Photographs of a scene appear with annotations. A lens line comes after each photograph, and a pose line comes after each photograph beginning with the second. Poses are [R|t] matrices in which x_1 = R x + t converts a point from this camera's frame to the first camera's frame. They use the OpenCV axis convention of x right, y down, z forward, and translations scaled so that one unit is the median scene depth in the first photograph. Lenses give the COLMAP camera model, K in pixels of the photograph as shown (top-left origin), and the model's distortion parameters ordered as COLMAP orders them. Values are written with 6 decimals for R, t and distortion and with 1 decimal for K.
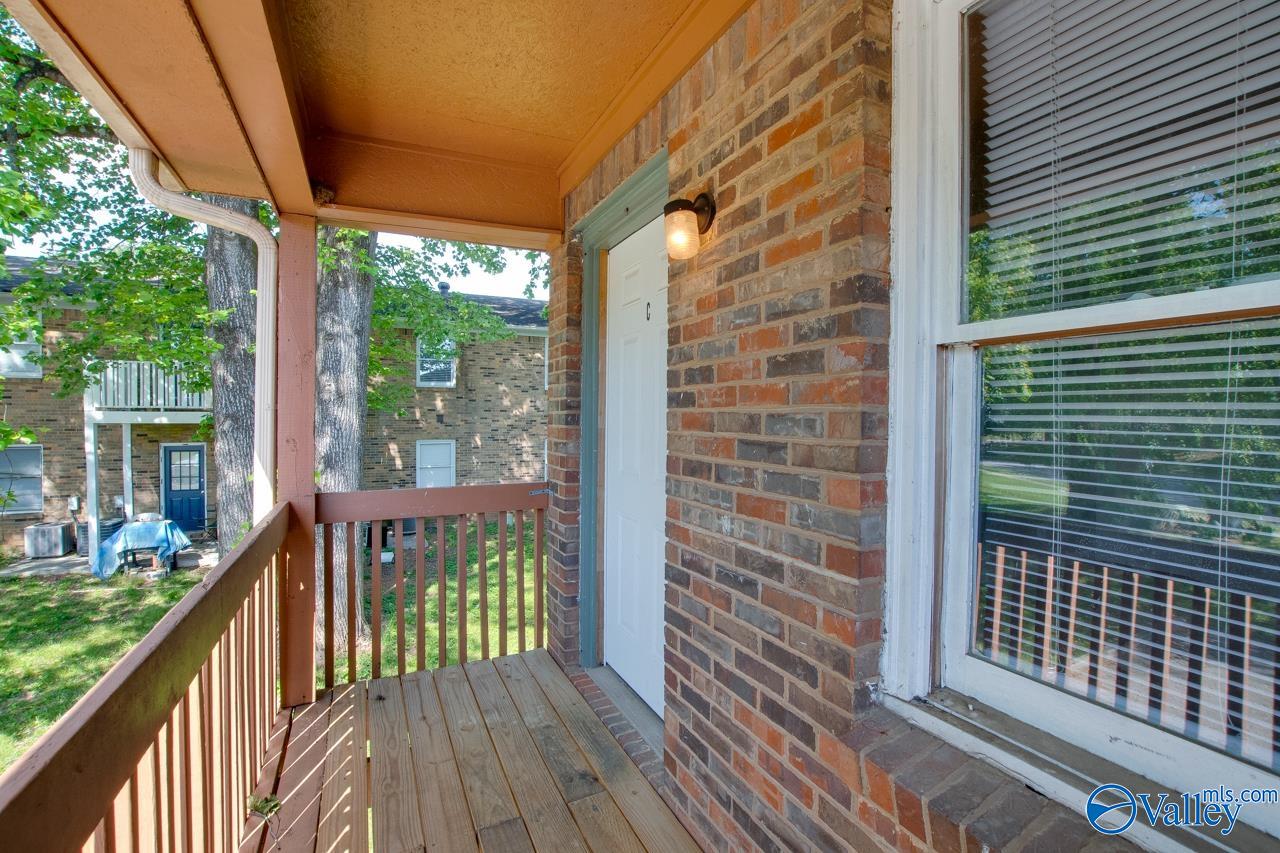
lens RADIAL K [[579.1, 0, 640.0], [0, 579.1, 426.5], [0, 0, 1]] dist [-0.027504, 0.000176]
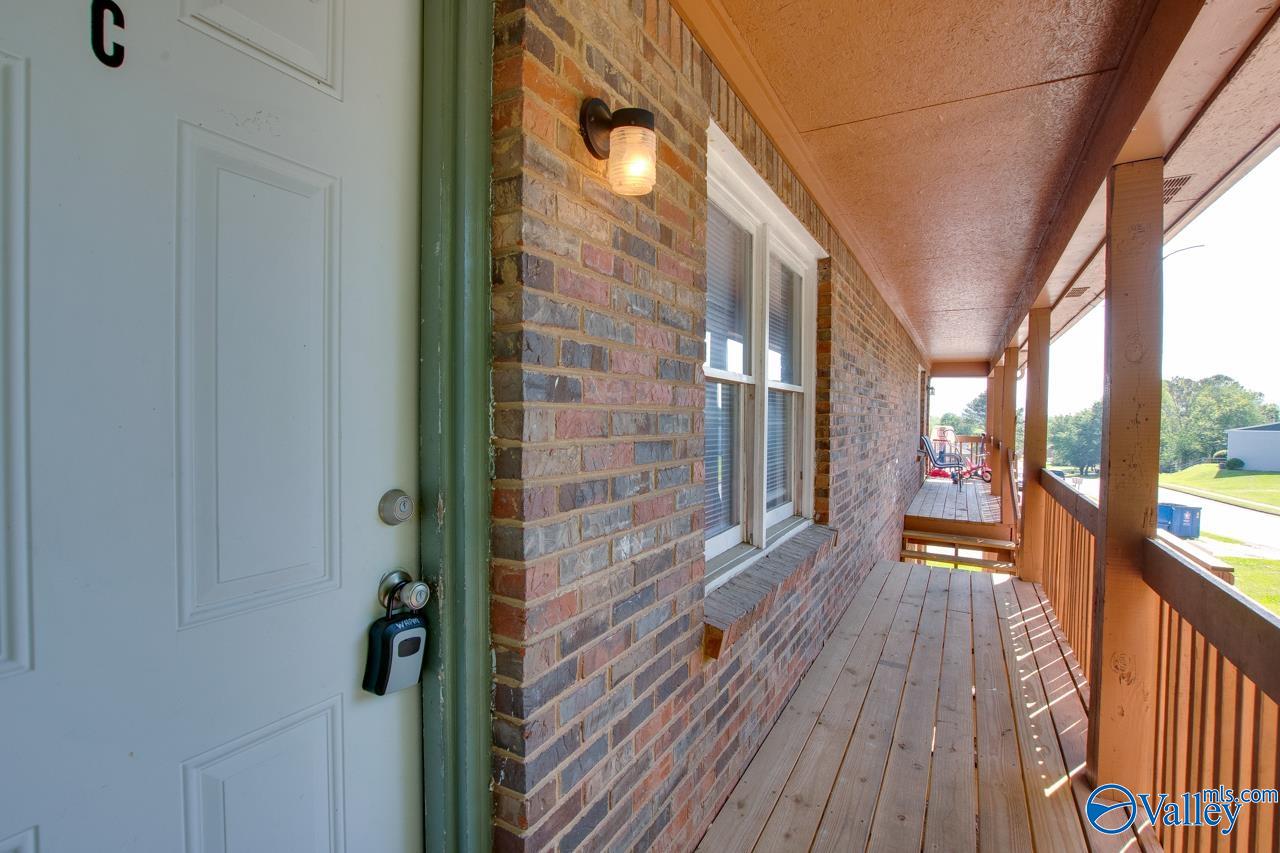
lens RADIAL K [[579.1, 0, 640.0], [0, 579.1, 426.5], [0, 0, 1]] dist [-0.027504, 0.000176]
pose [[-0.577201, -0.028628, 0.816100, -0.517371], [0.001008, 0.999360, 0.035770, -0.031568], [-0.816601, 0.021470, -0.576803, 1.406641]]
